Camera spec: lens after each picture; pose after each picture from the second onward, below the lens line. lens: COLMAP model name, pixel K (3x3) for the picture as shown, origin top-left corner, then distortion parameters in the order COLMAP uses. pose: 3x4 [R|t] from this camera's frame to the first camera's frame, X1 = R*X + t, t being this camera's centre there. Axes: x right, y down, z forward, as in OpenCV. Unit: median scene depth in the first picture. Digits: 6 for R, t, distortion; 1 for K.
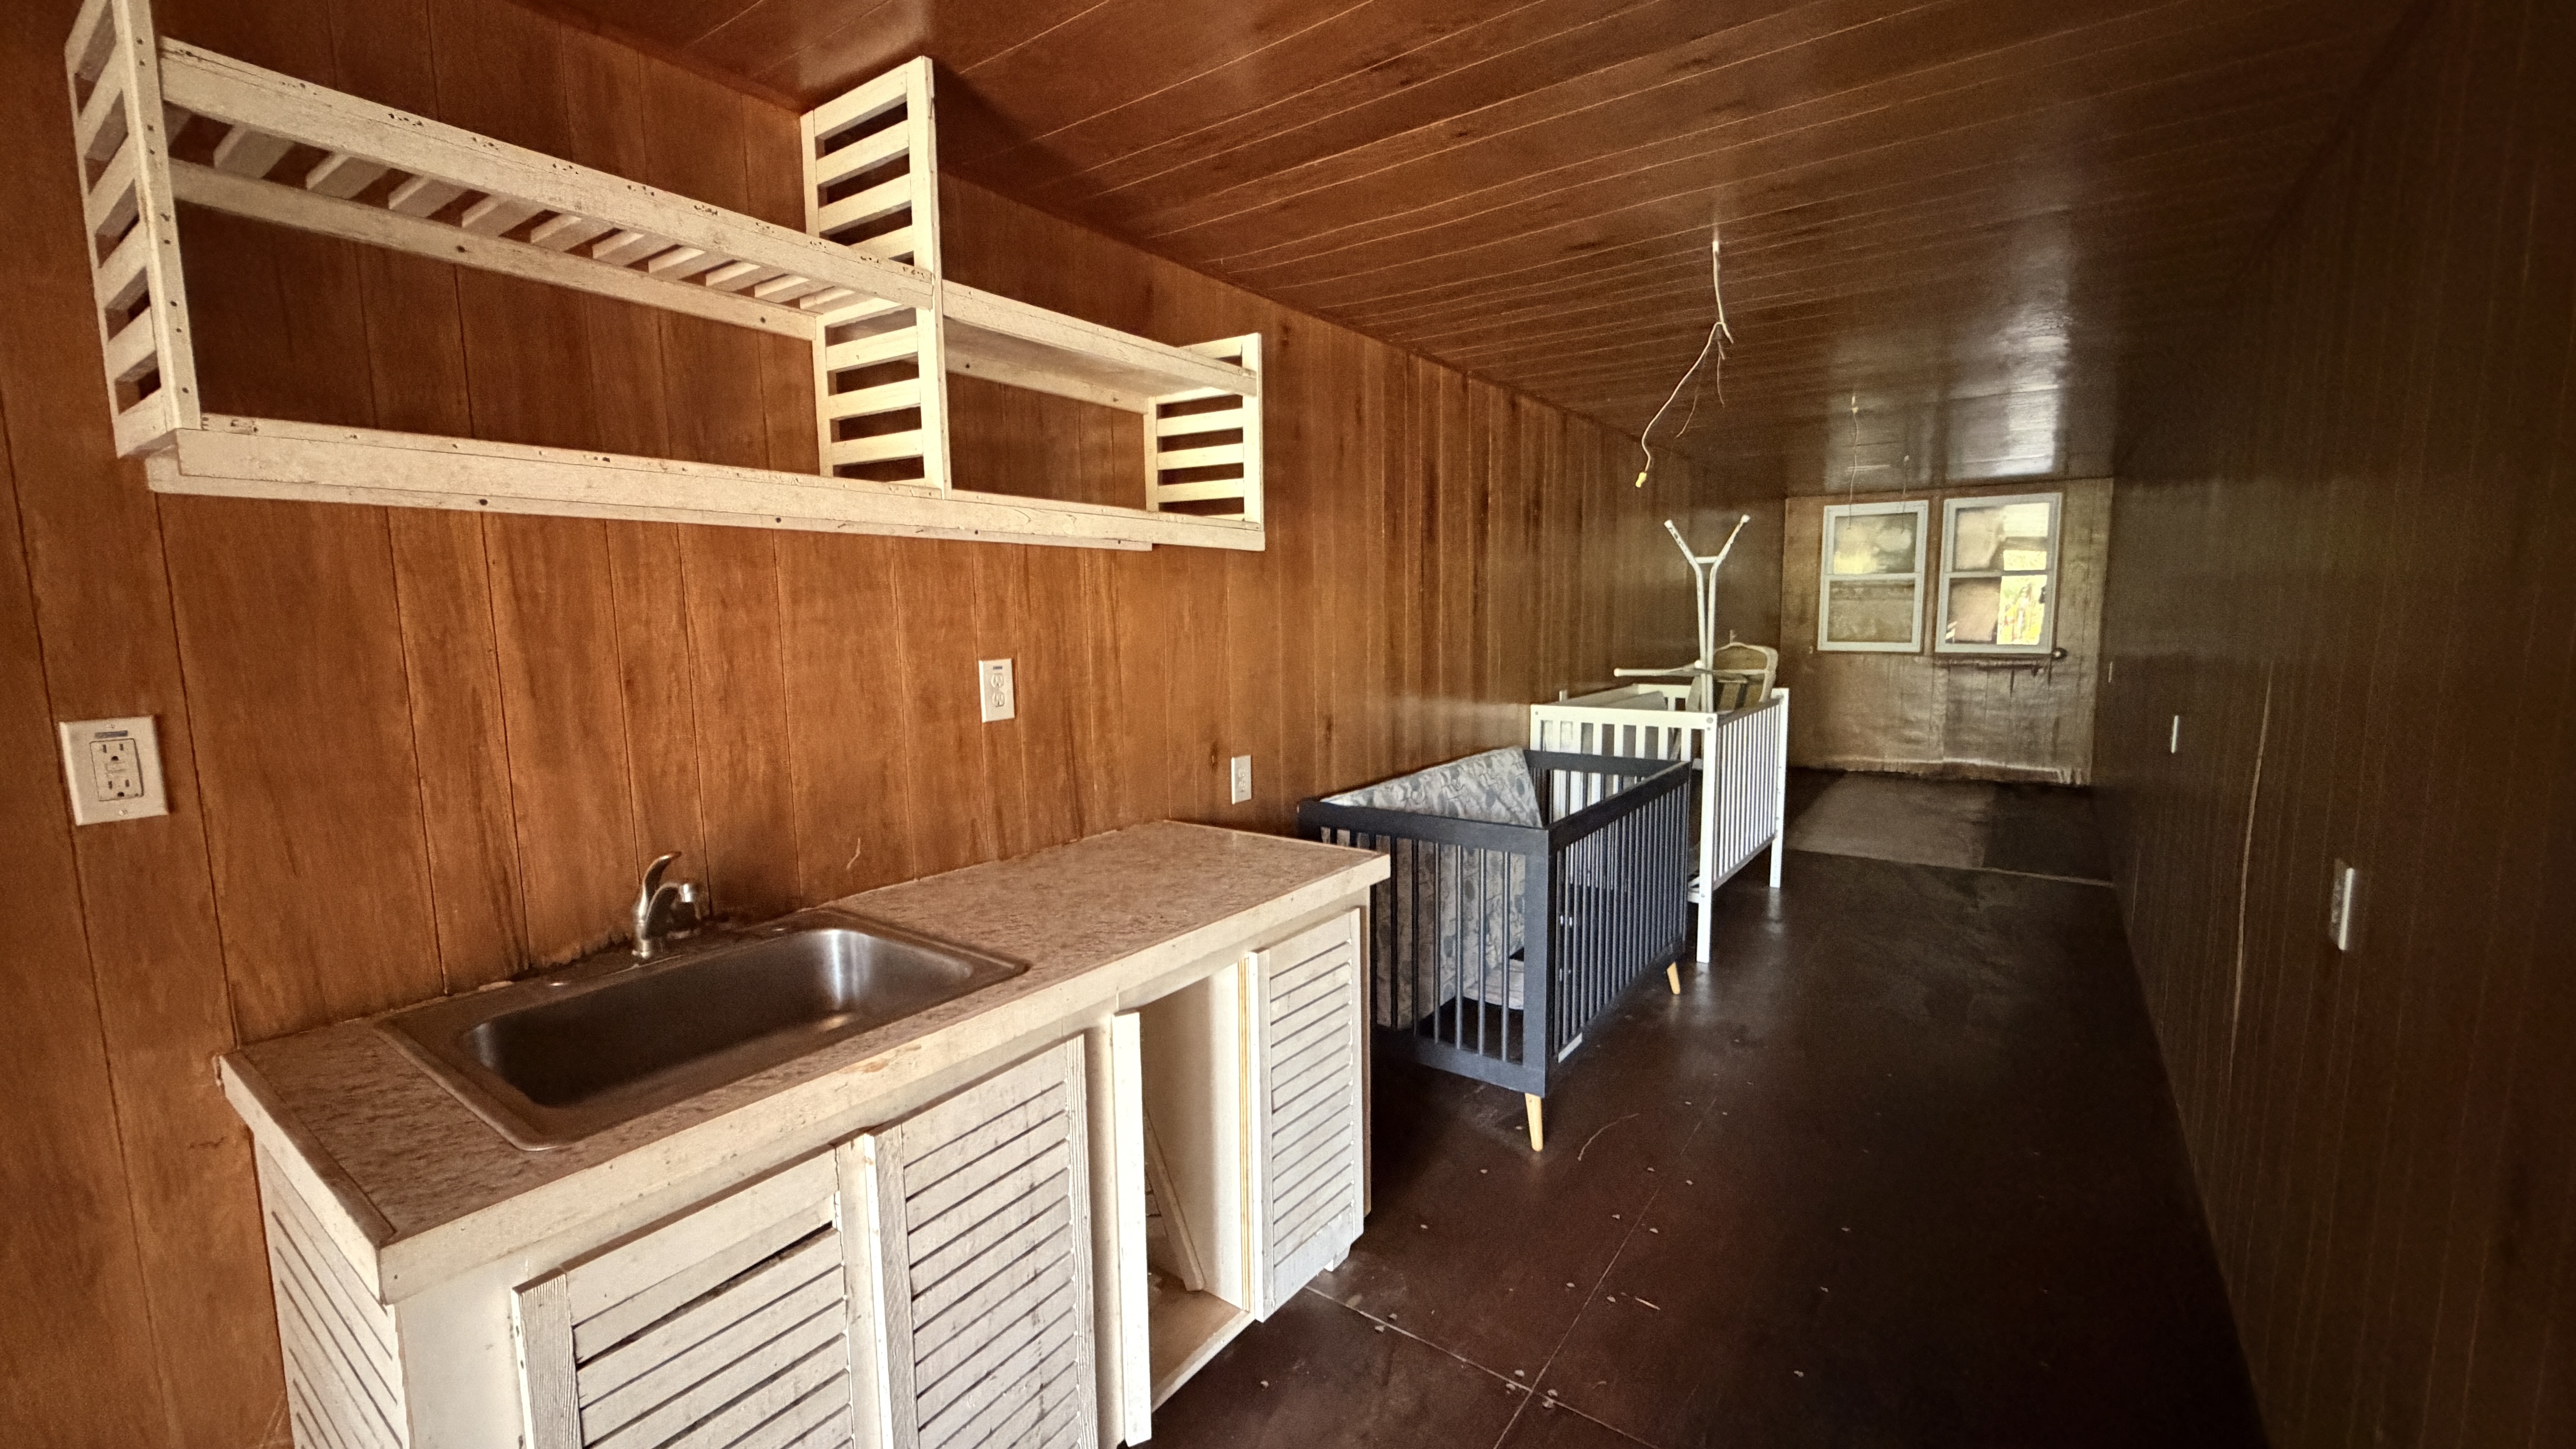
lens RADIAL K [[1020.7, 0, 1278.7], [0, 1020.7, 722.3], [0, 0, 1]] dist [-0.003848, 0.000017]
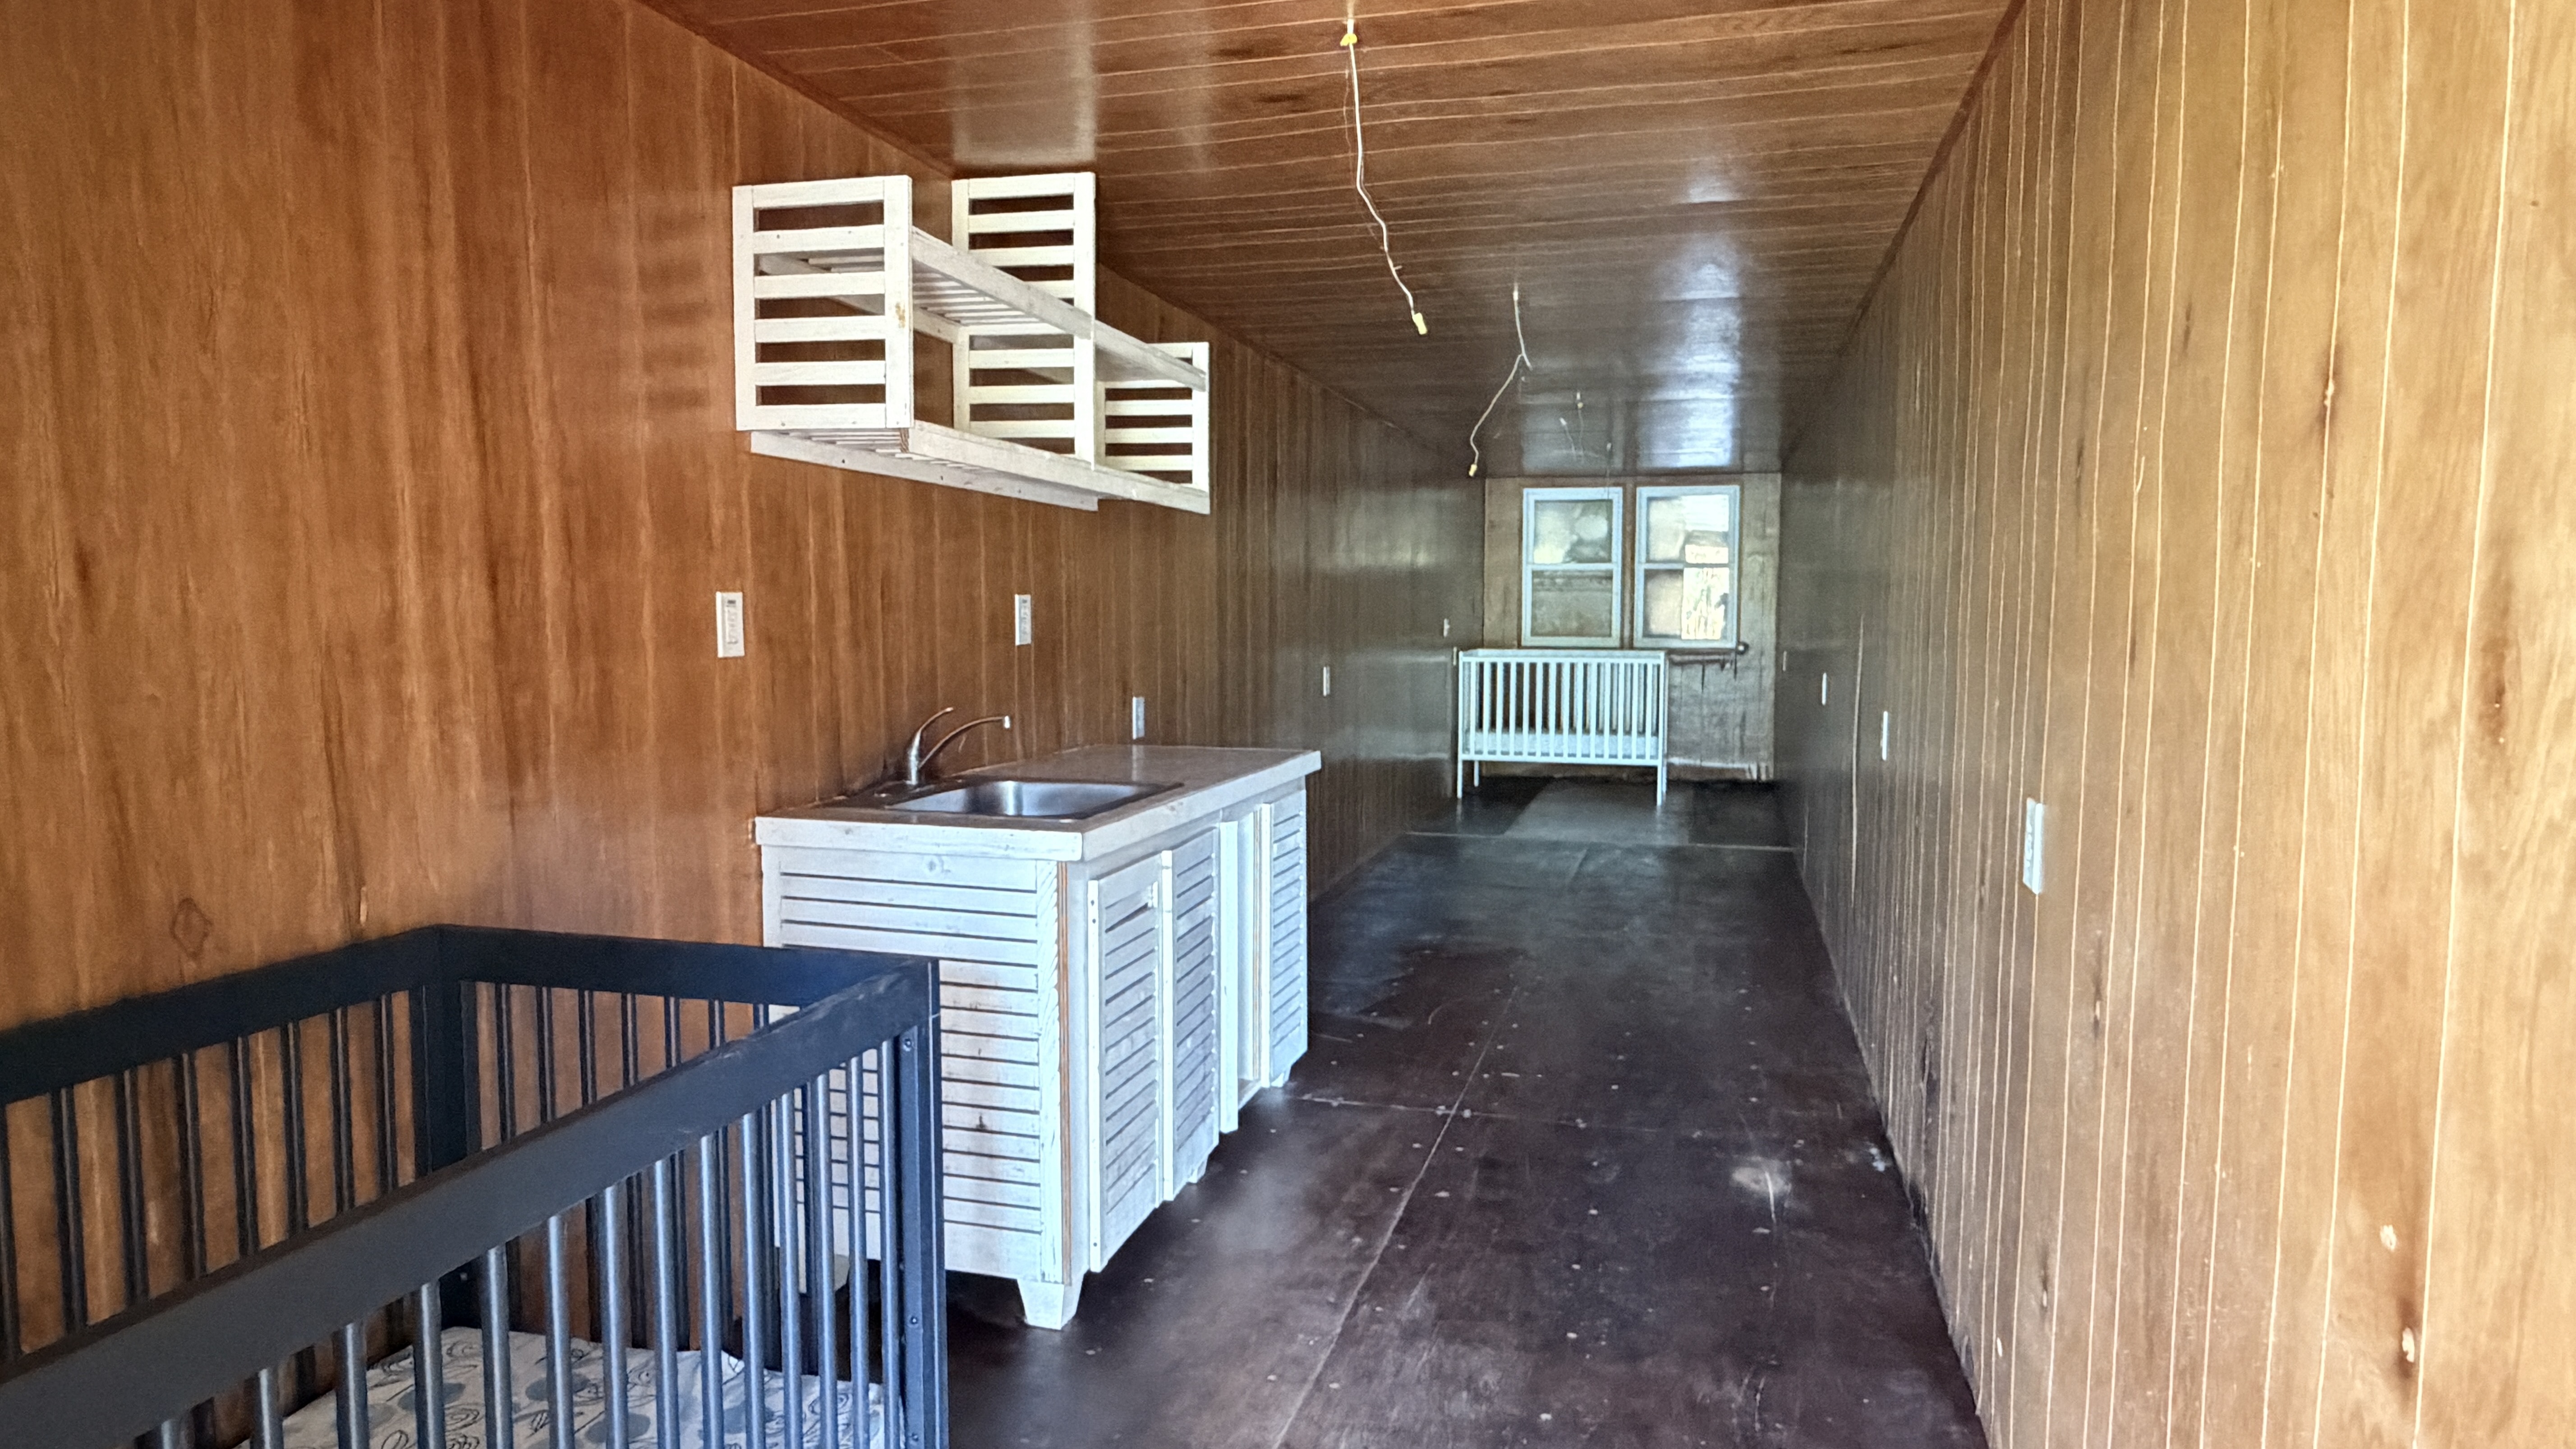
lens RADIAL K [[1513.4, 0, 1291.8], [0, 1513.4, 727.5], [0, 0, 1]] dist [0.005296, 0.000112]
pose [[0.934533, -0.015540, 0.355536, -0.167989], [0.028489, 0.999107, -0.031213, 0.044126], [-0.354733, 0.039298, 0.934141, -0.216778]]
